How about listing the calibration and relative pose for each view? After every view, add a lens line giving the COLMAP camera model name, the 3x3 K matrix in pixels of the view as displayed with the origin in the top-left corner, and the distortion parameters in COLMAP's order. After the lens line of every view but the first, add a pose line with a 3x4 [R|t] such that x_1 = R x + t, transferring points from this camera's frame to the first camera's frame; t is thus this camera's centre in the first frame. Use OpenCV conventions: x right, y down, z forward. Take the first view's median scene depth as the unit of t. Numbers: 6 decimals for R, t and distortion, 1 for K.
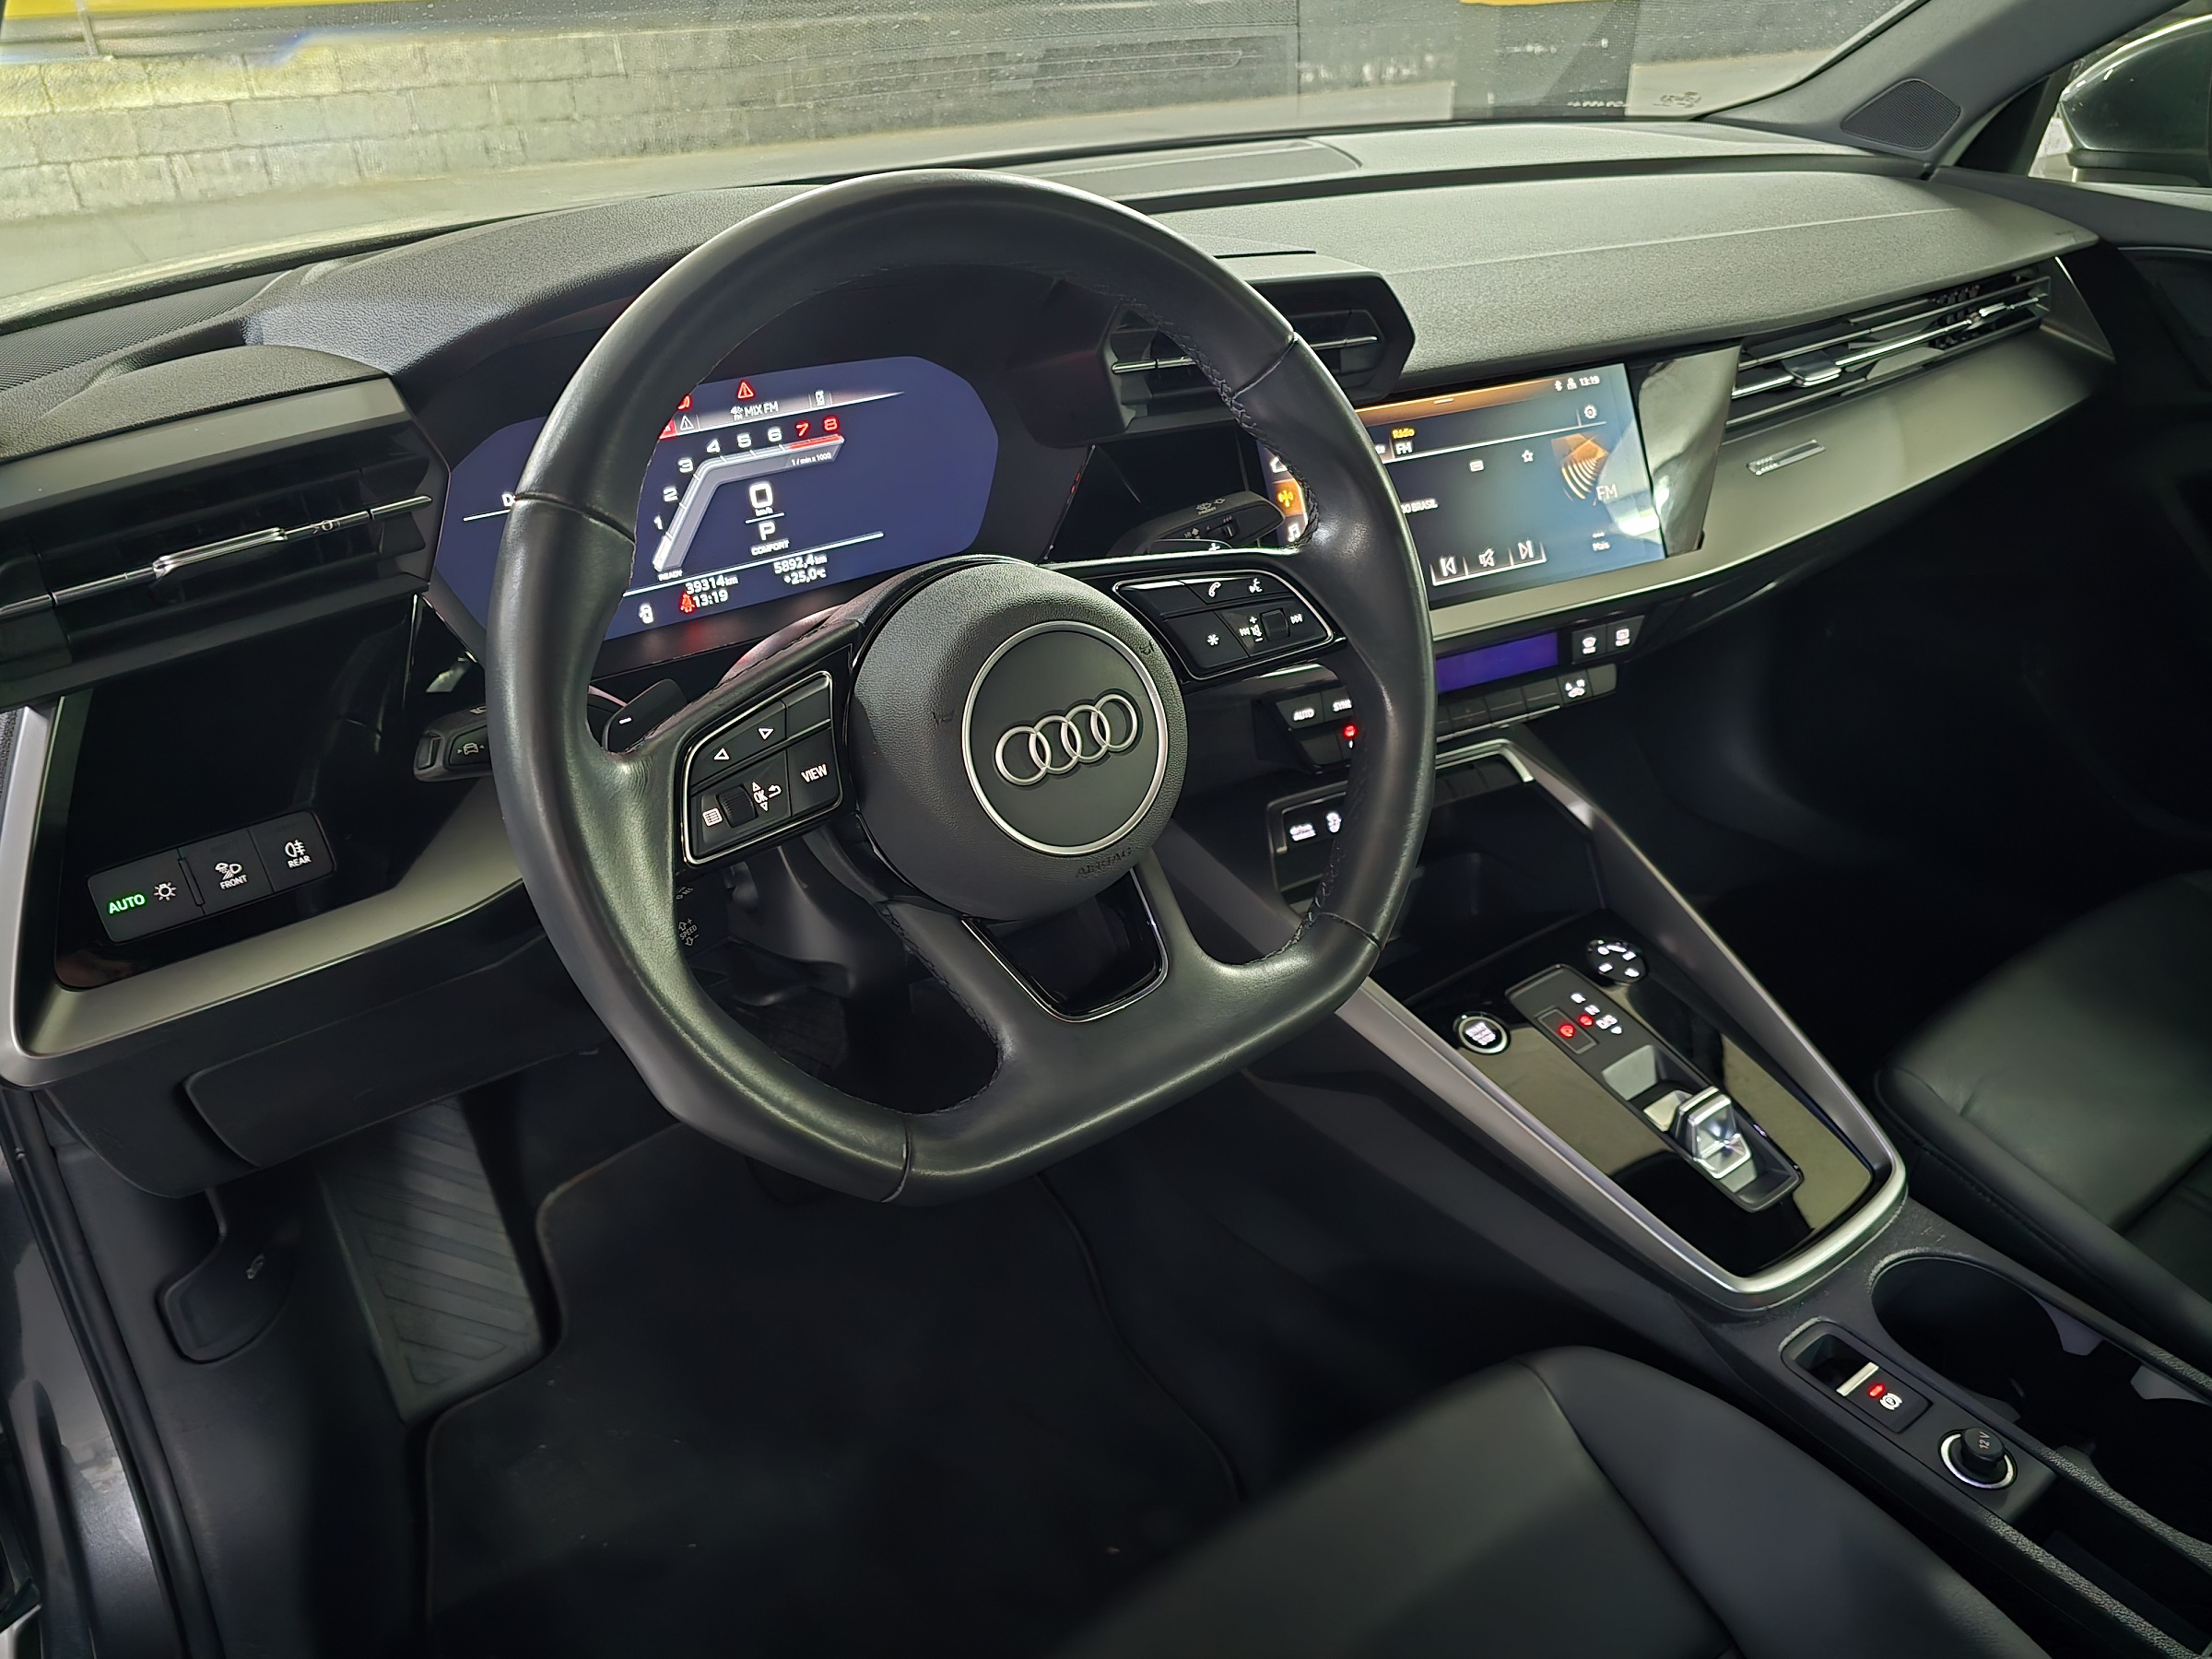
lens RADIAL K [[1557.5, 0, 1140.9], [0, 1557.5, 807.6], [0, 0, 1]] dist [0.032460, -0.037508]
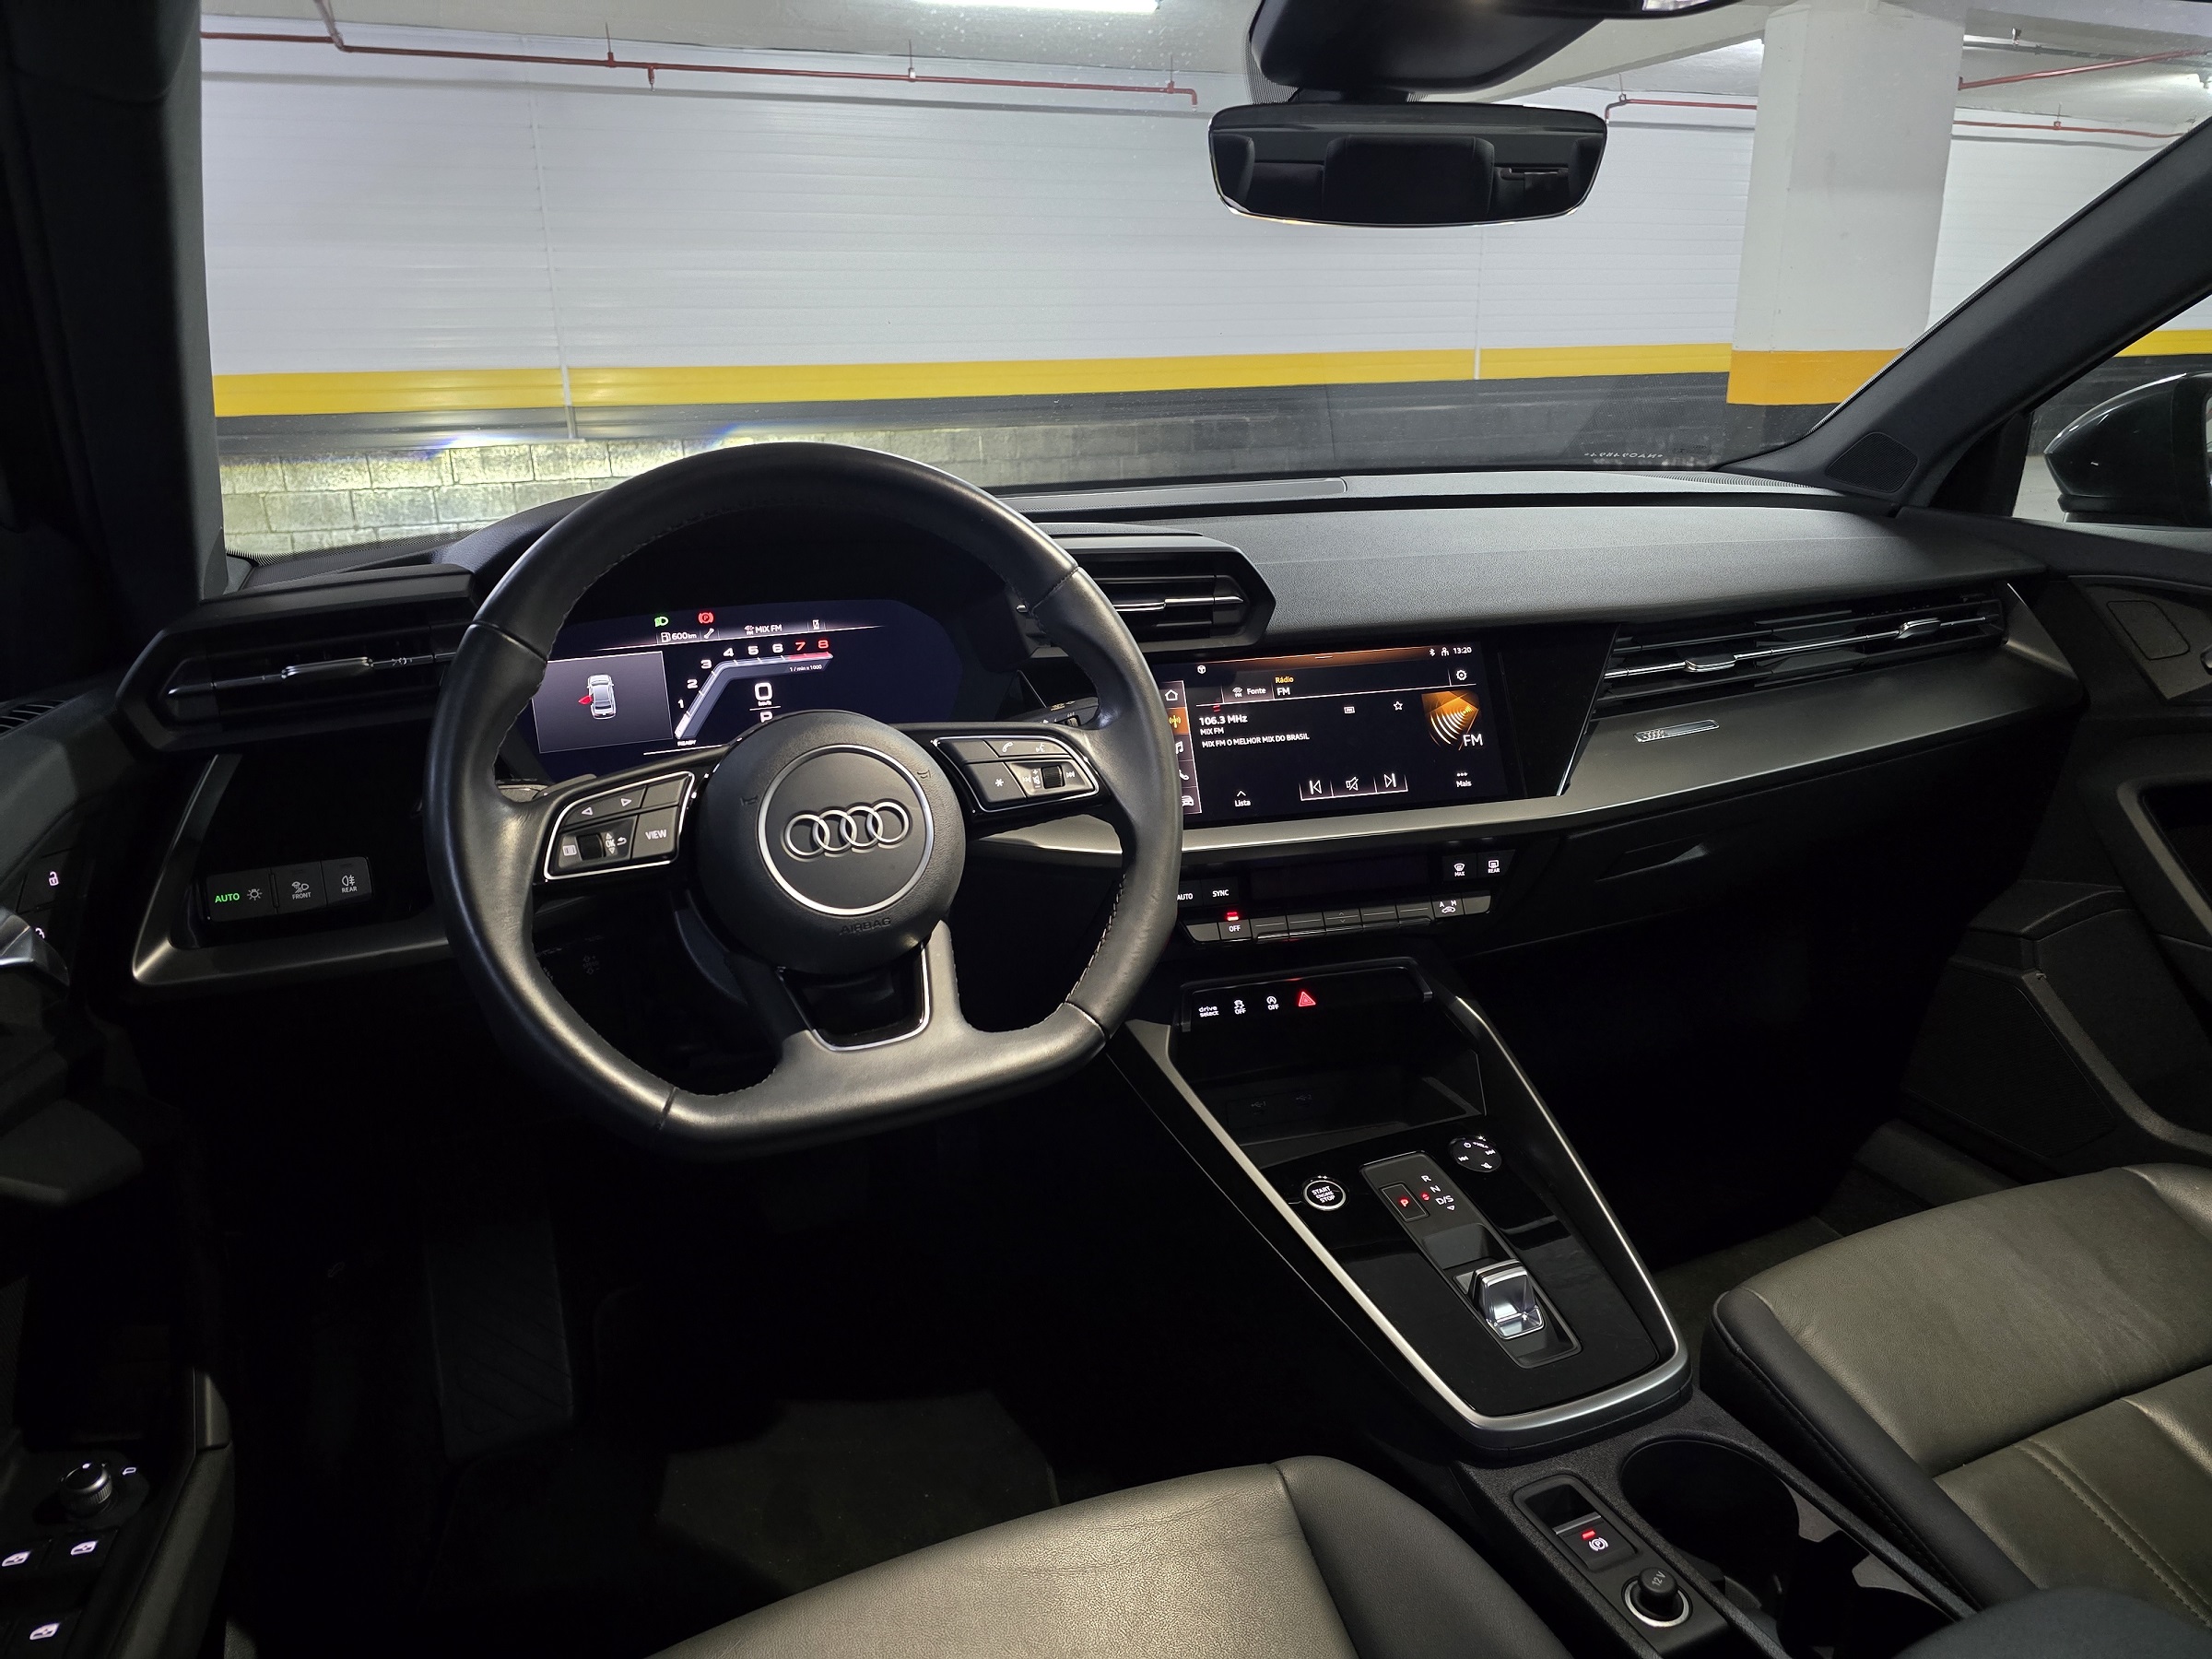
lens RADIAL K [[1513.7, 0, 1118.8], [0, 1513.7, 827.1], [0, 0, 1]] dist [0.065444, -0.075924]
pose [[0.974726, 0.063111, -0.214306, 0.314199], [-0.106050, 0.975010, -0.195215, 0.125279], [0.196631, 0.213008, 0.957060, -0.151236]]
